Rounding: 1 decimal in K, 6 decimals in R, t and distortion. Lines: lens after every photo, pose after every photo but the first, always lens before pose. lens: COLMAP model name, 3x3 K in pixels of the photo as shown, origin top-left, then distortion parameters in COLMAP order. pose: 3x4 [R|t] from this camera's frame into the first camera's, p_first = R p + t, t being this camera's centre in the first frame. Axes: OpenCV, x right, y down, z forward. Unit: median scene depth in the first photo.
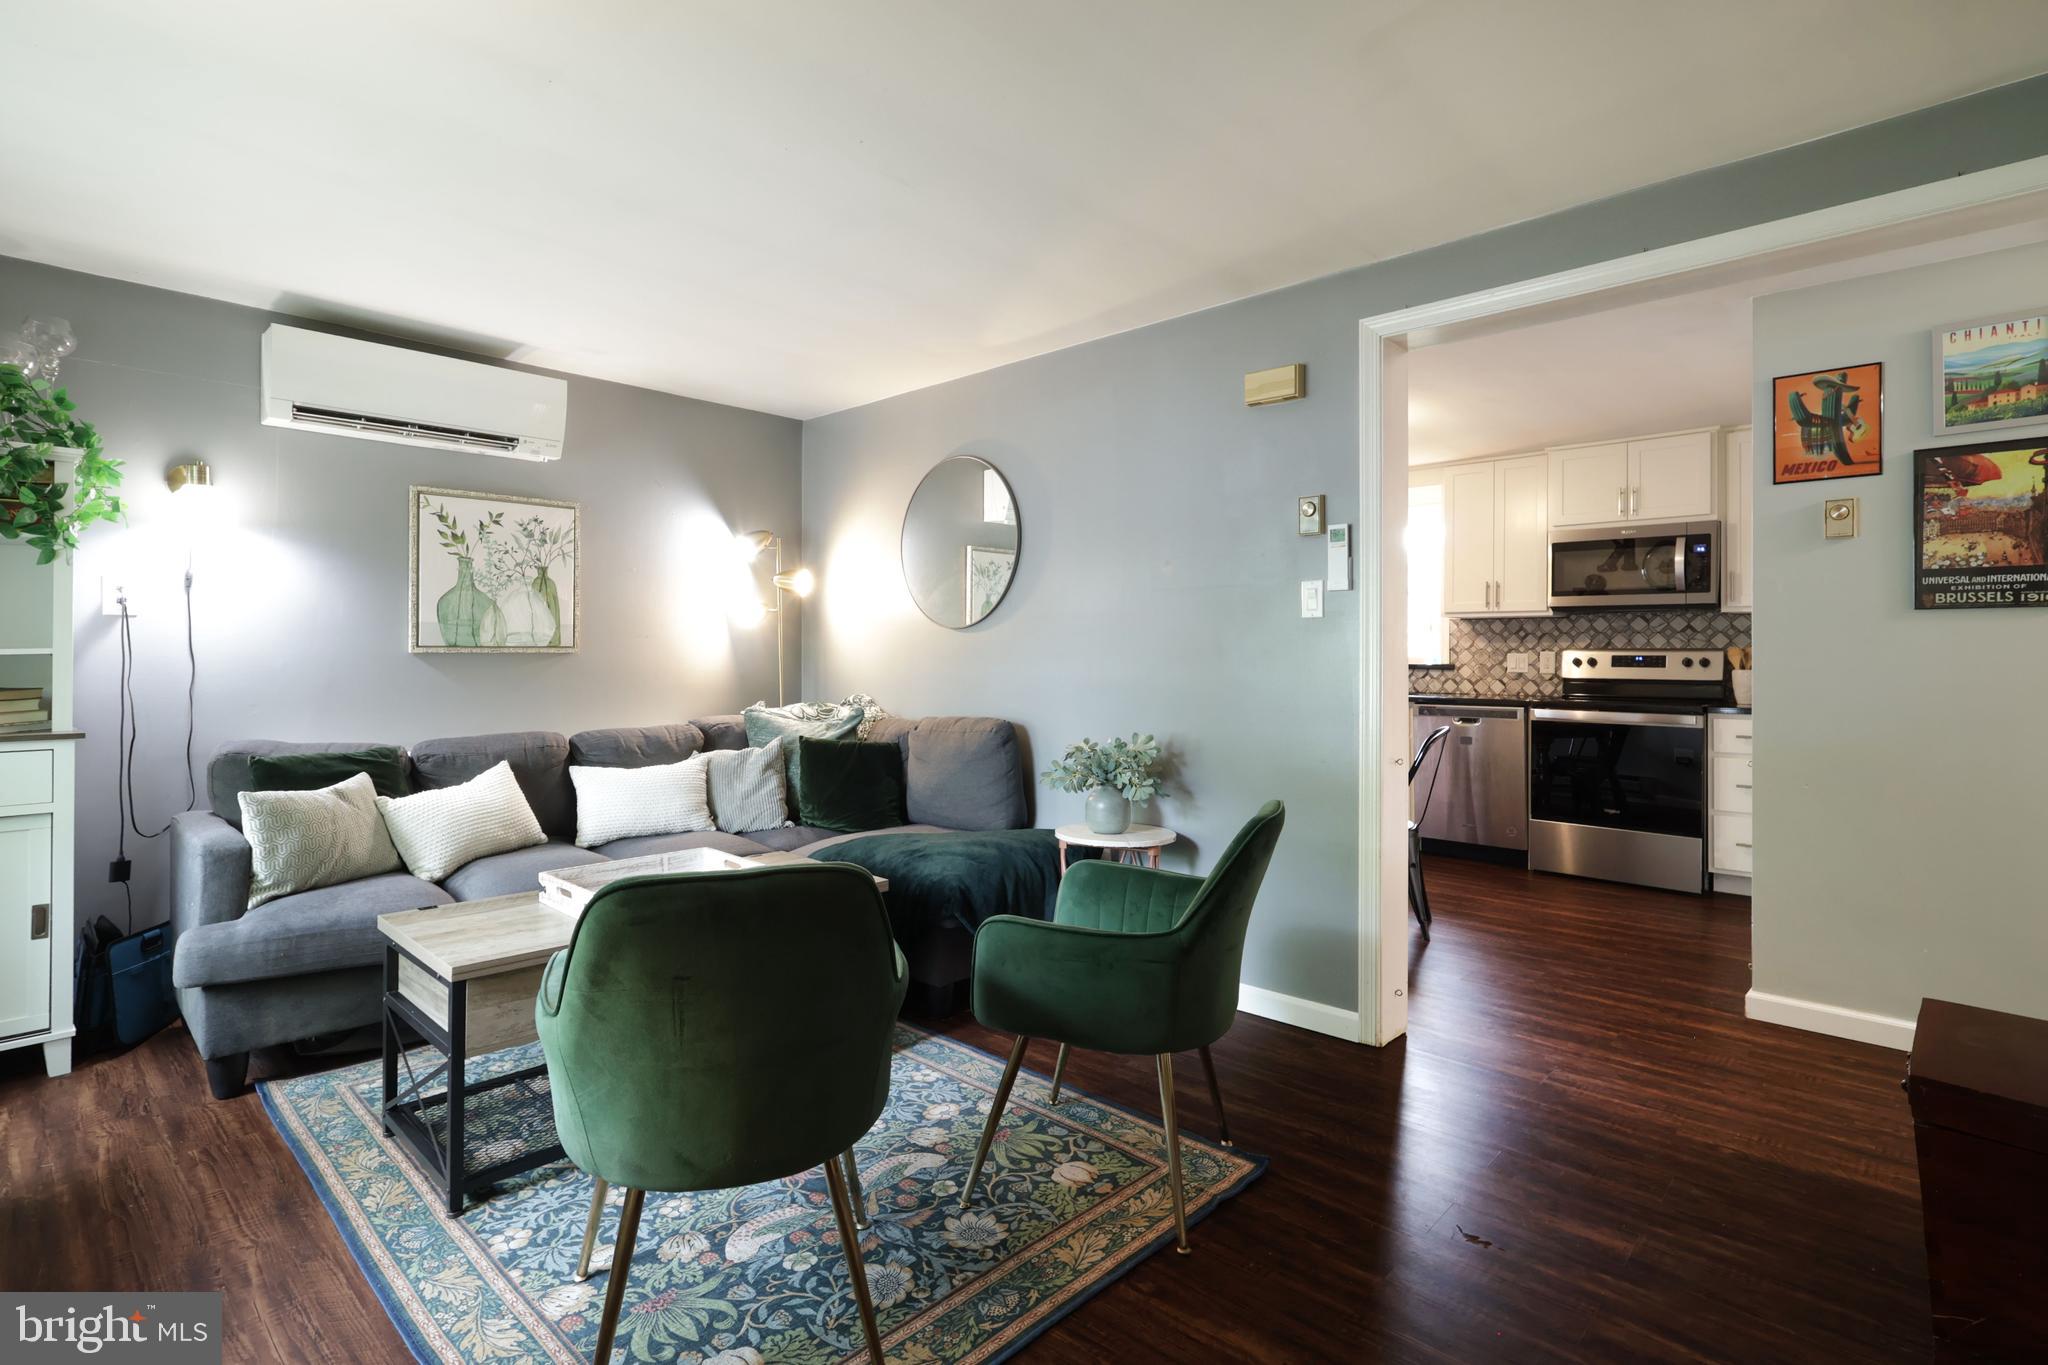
lens RADIAL K [[977.0, 0, 1021.7], [0, 977.0, 652.3], [0, 0, 1]] dist [0.005512, 0.000019]
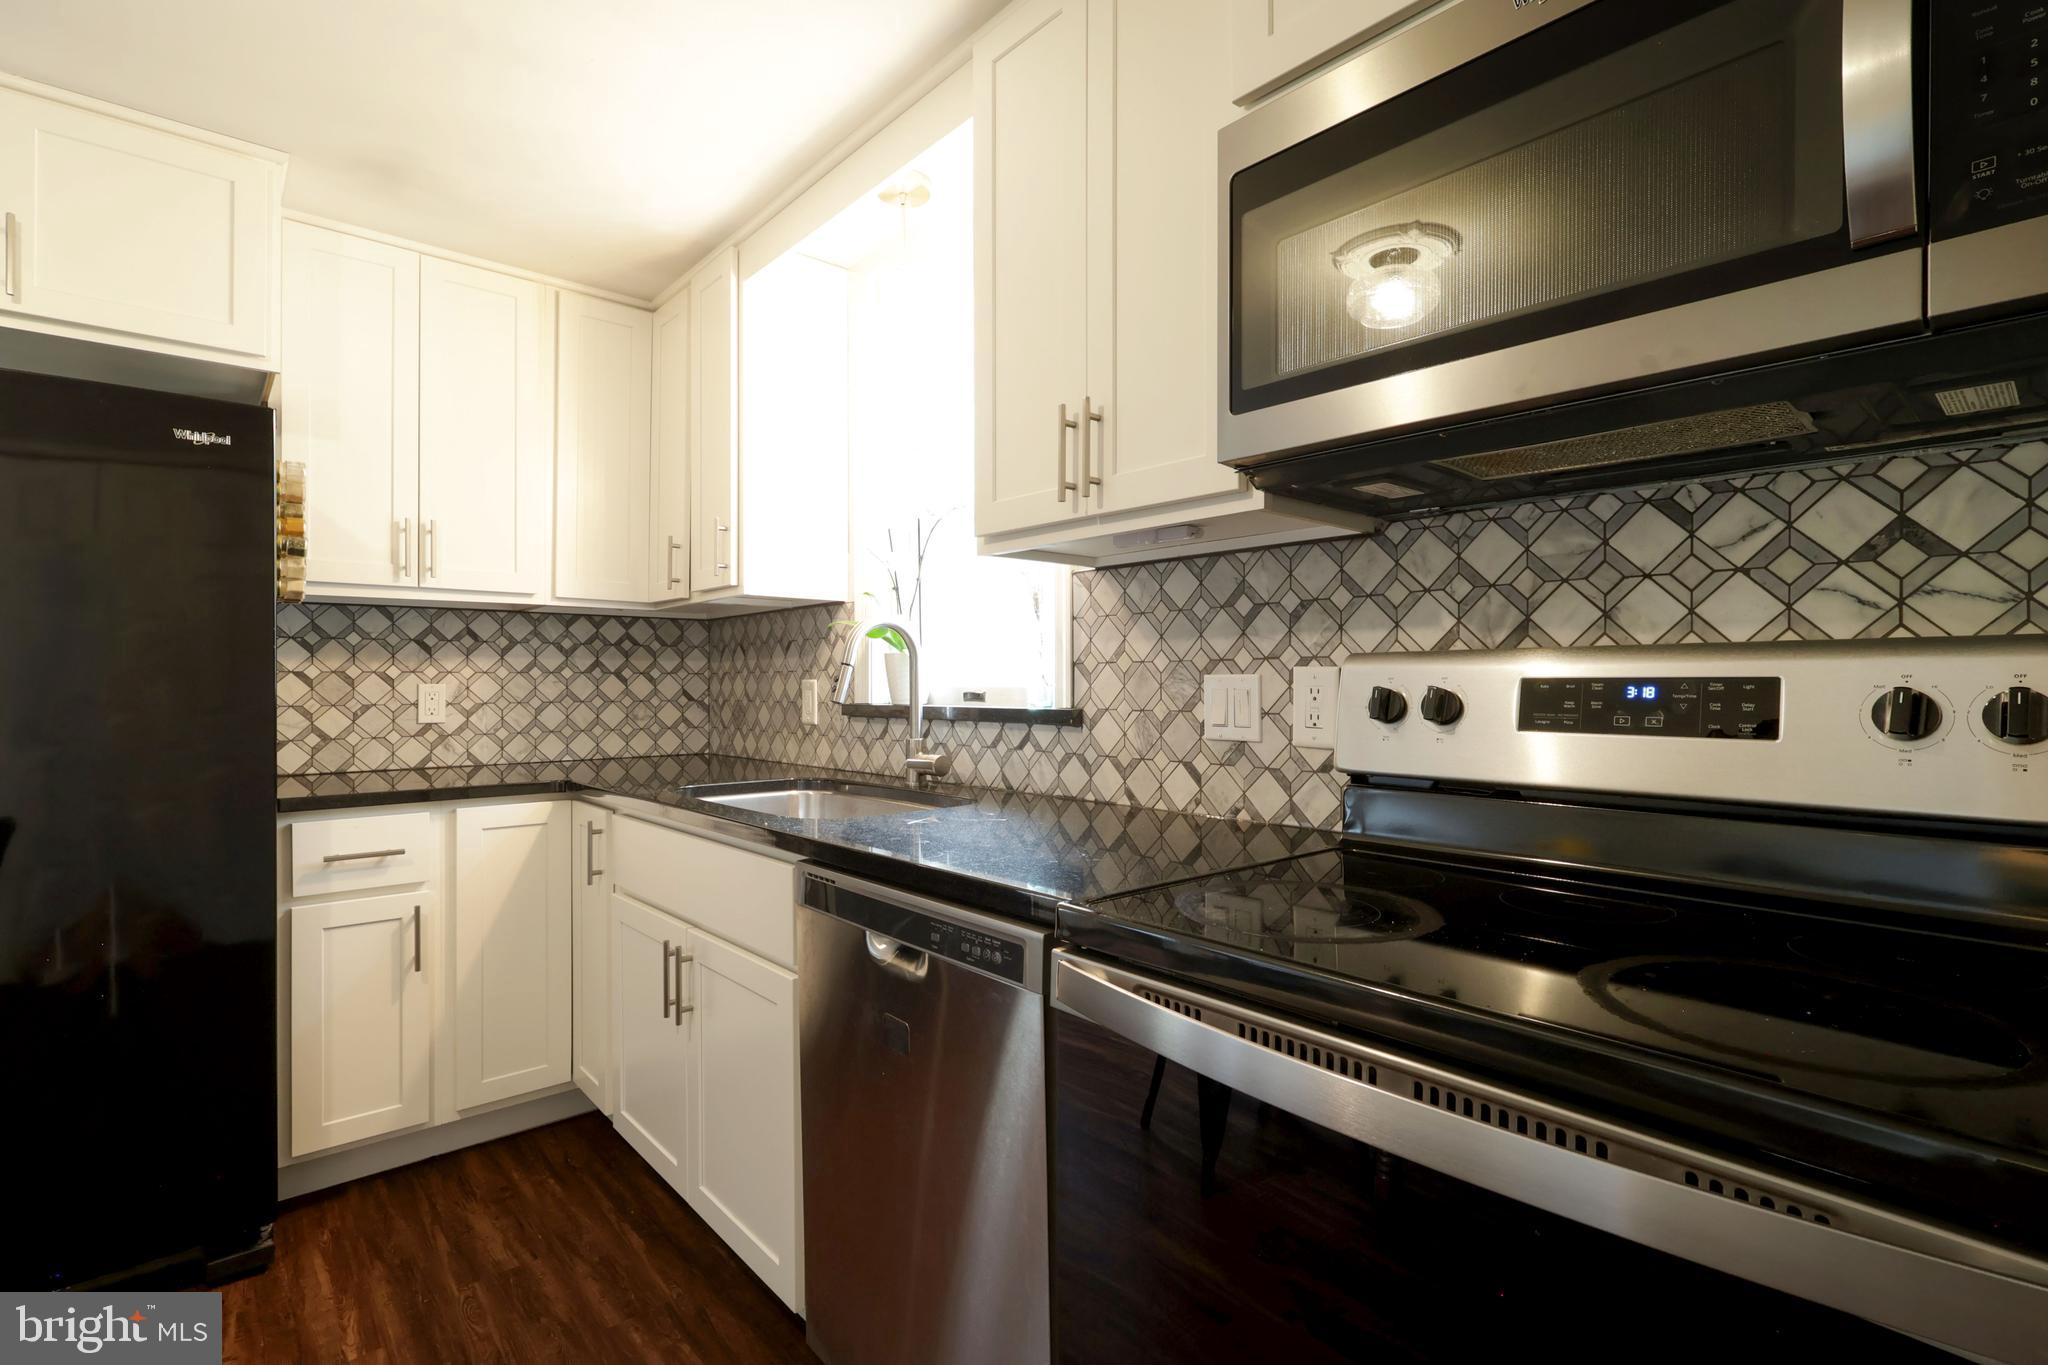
lens RADIAL K [[977.0, 0, 1005.3], [0, 977.0, 675.1], [0, 0, 1]] dist [0.005512, 0.000019]
pose [[0.995284, -0.003836, -0.096931, 0.511586], [0.003110, 0.999966, -0.007635, 0.003813], [0.096957, 0.007297, 0.995262, 0.772415]]
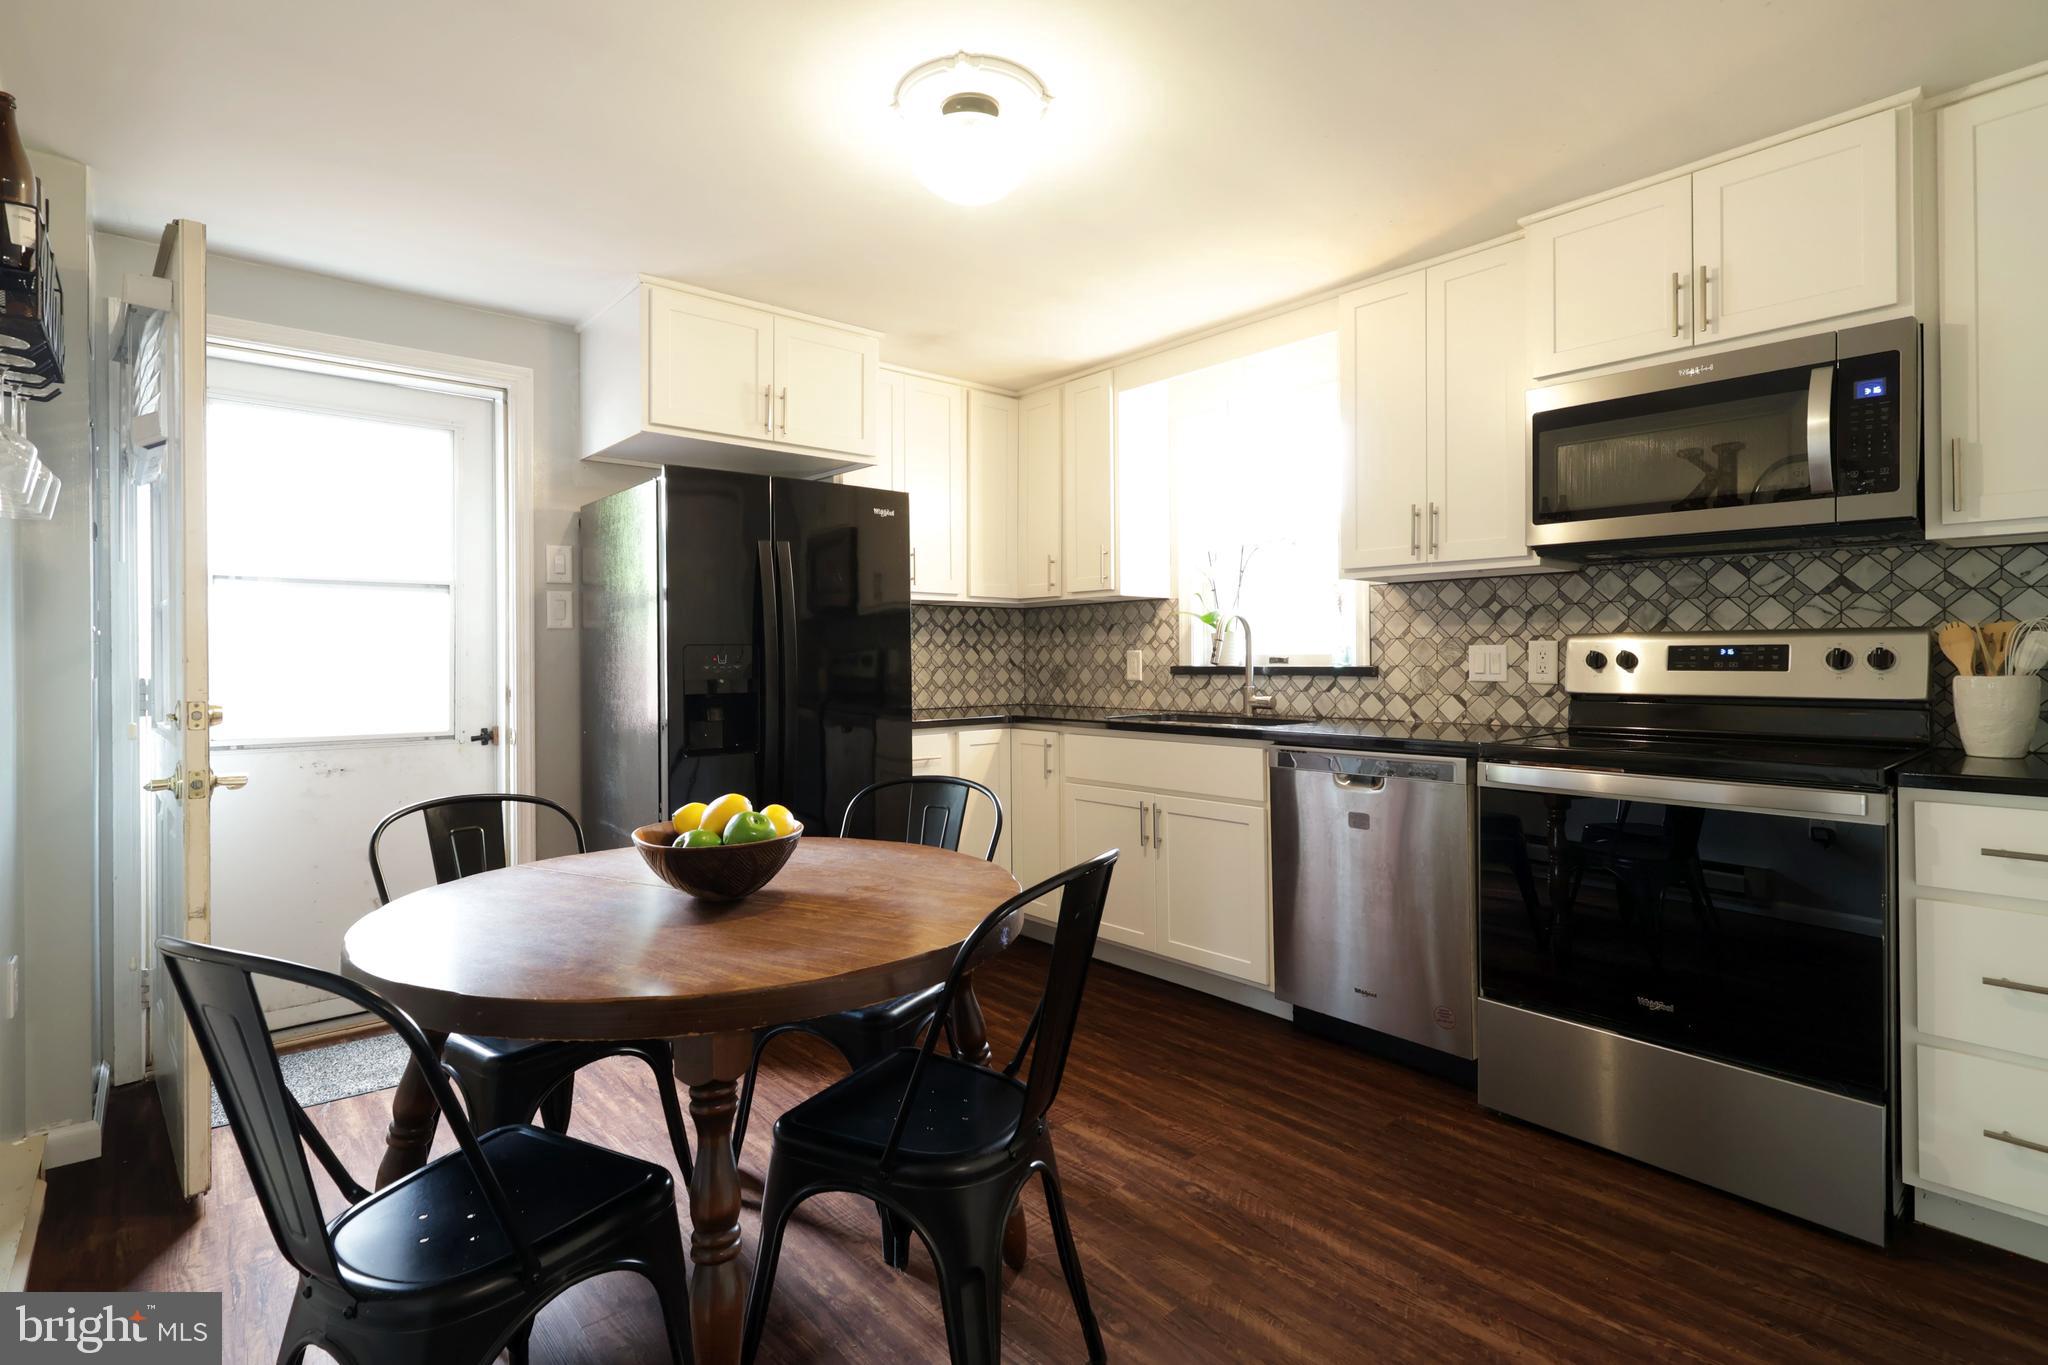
lens RADIAL K [[977.0, 0, 1023.6], [0, 977.0, 658.4], [0, 0, 1]] dist [0.005512, 0.000019]
pose [[0.995945, -0.009215, -0.089487, 0.335602], [0.009602, 0.999946, 0.003900, 0.004391], [0.089446, -0.004744, 0.995980, 0.500885]]
